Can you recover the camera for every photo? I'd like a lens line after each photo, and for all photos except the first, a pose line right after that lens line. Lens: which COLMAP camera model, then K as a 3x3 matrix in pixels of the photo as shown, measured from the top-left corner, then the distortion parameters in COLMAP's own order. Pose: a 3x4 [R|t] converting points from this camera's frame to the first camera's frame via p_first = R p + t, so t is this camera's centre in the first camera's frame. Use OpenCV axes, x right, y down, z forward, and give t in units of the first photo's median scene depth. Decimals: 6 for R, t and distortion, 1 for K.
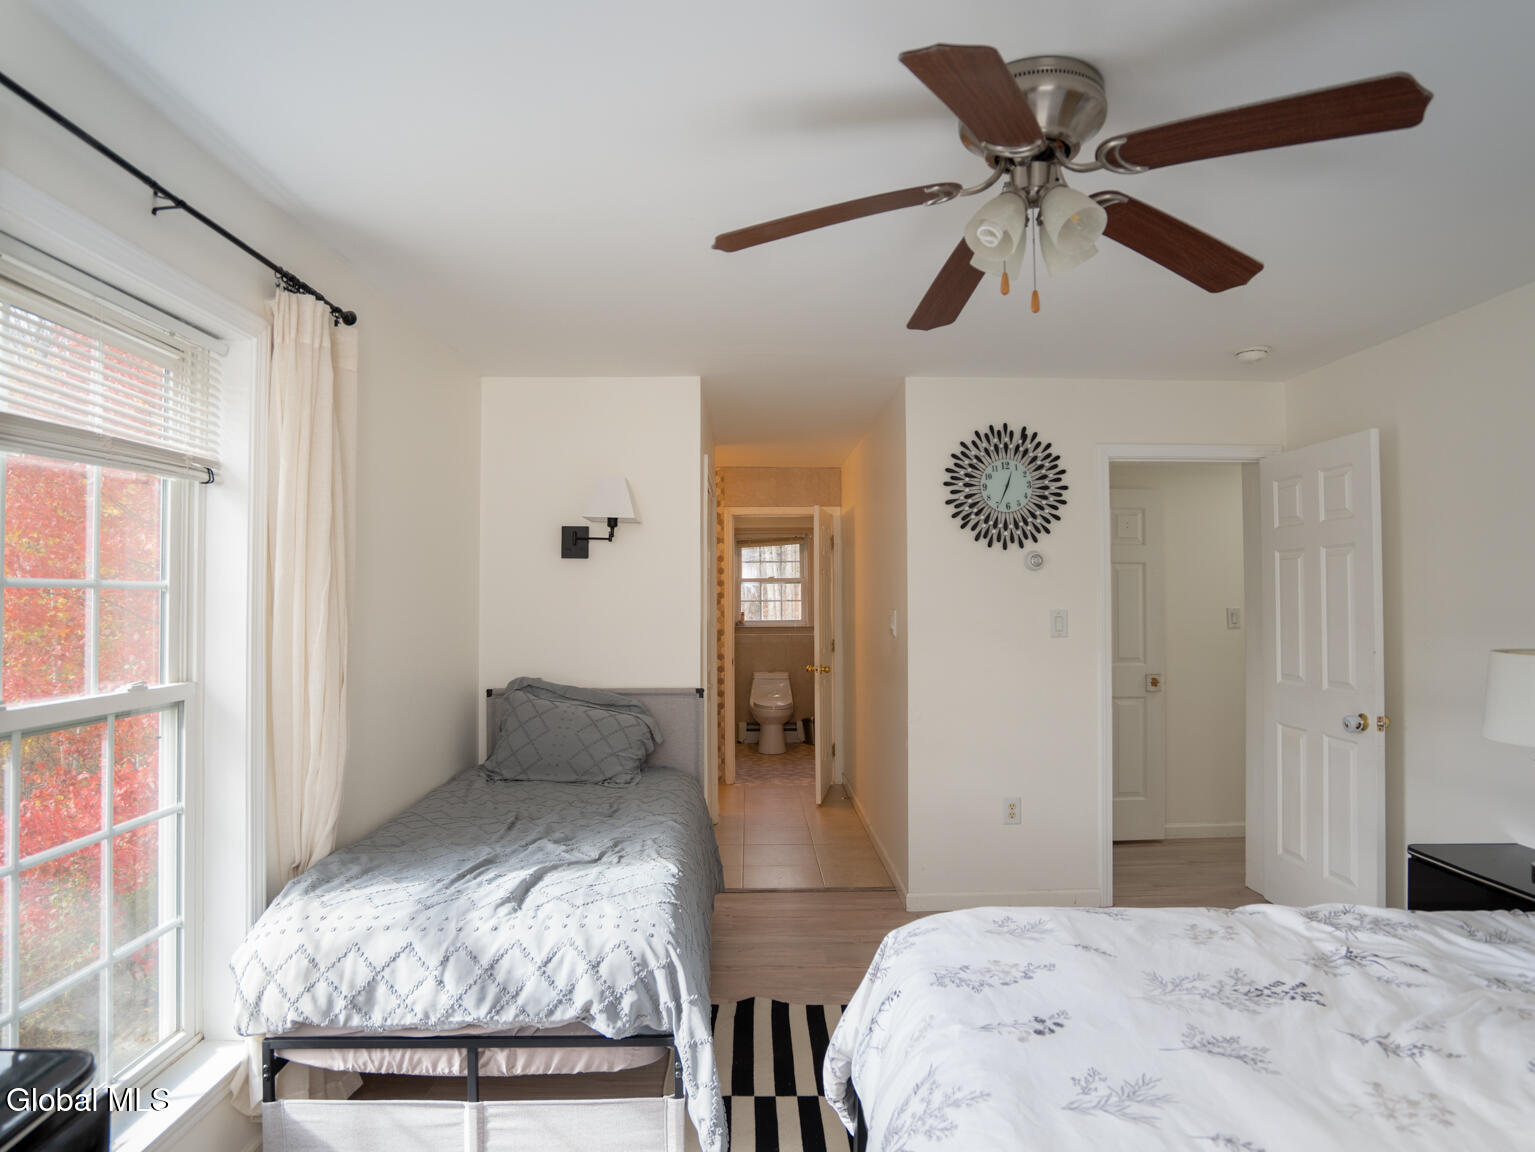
lens RADIAL K [[883.1, 0, 767.5], [0, 883.1, 576.0], [0, 0, 1]] dist [-0.058469, 0.036652]
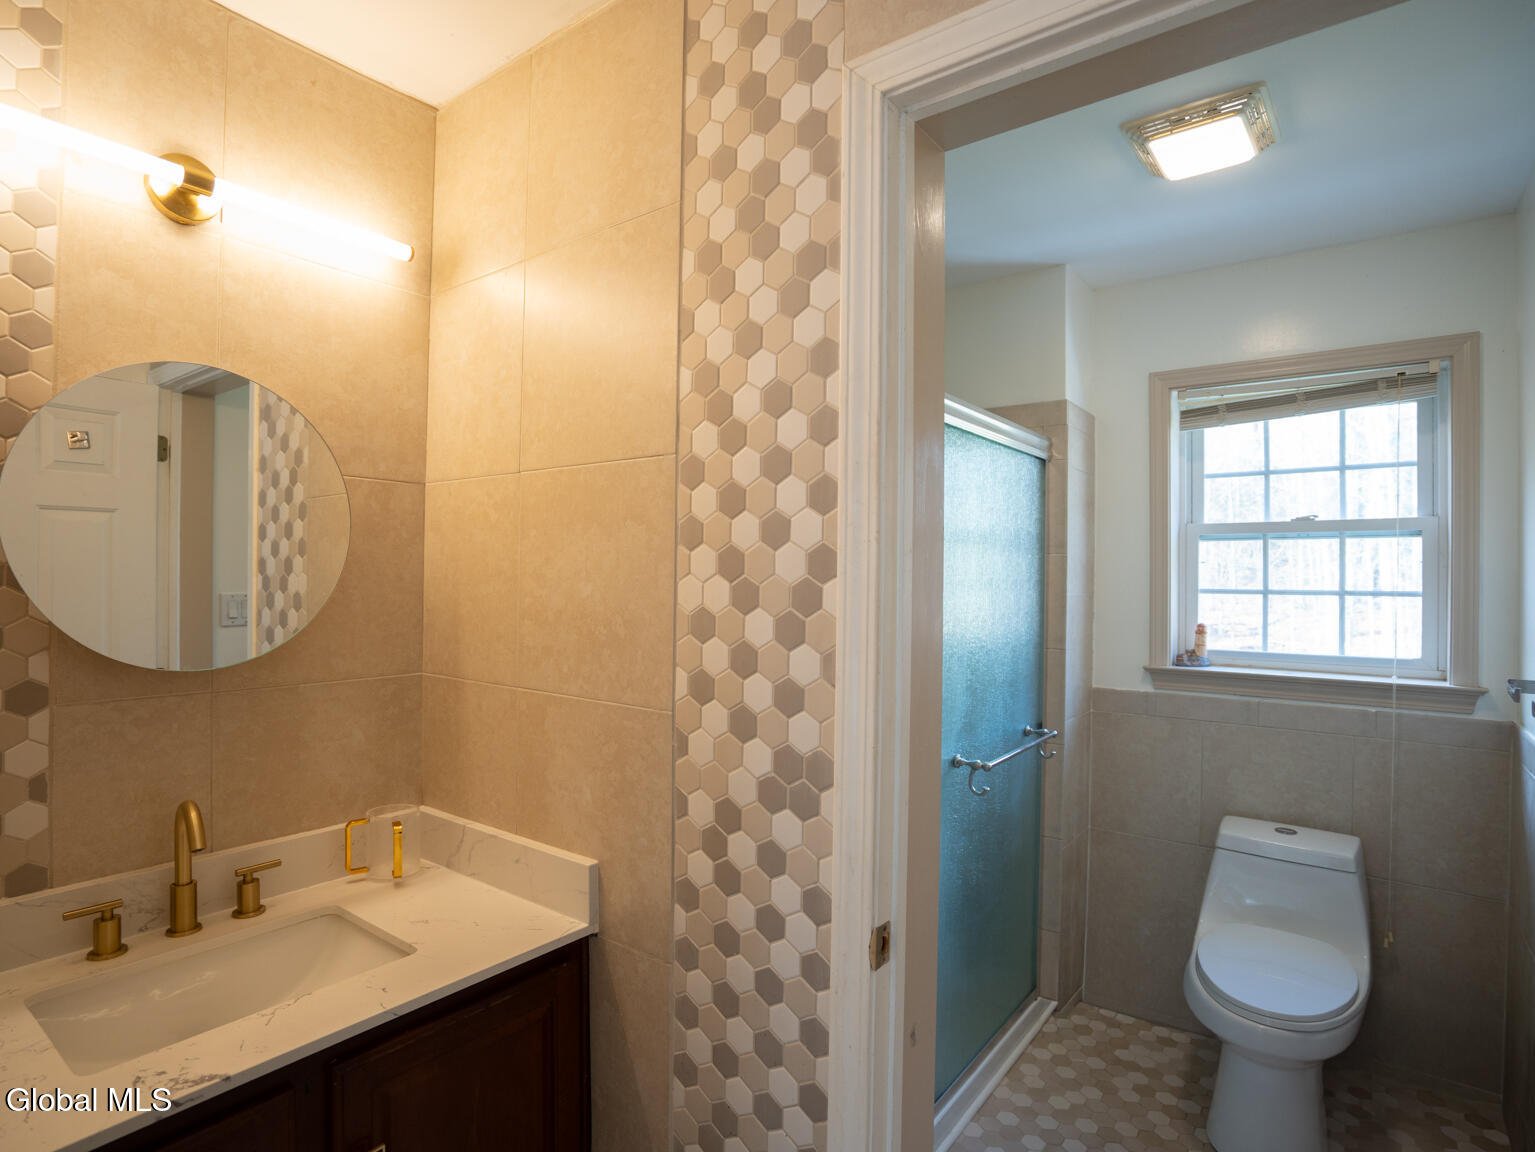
lens RADIAL K [[817.1, 0, 741.8], [0, 817.1, 576.4], [0, 0, 1]] dist [-0.032625, 0.000481]
pose [[0.776300, 0.014545, -0.630196, 0.029772], [-0.001102, 0.999764, 0.021717, 0.016161], [0.630362, -0.016165, 0.776133, 0.652961]]
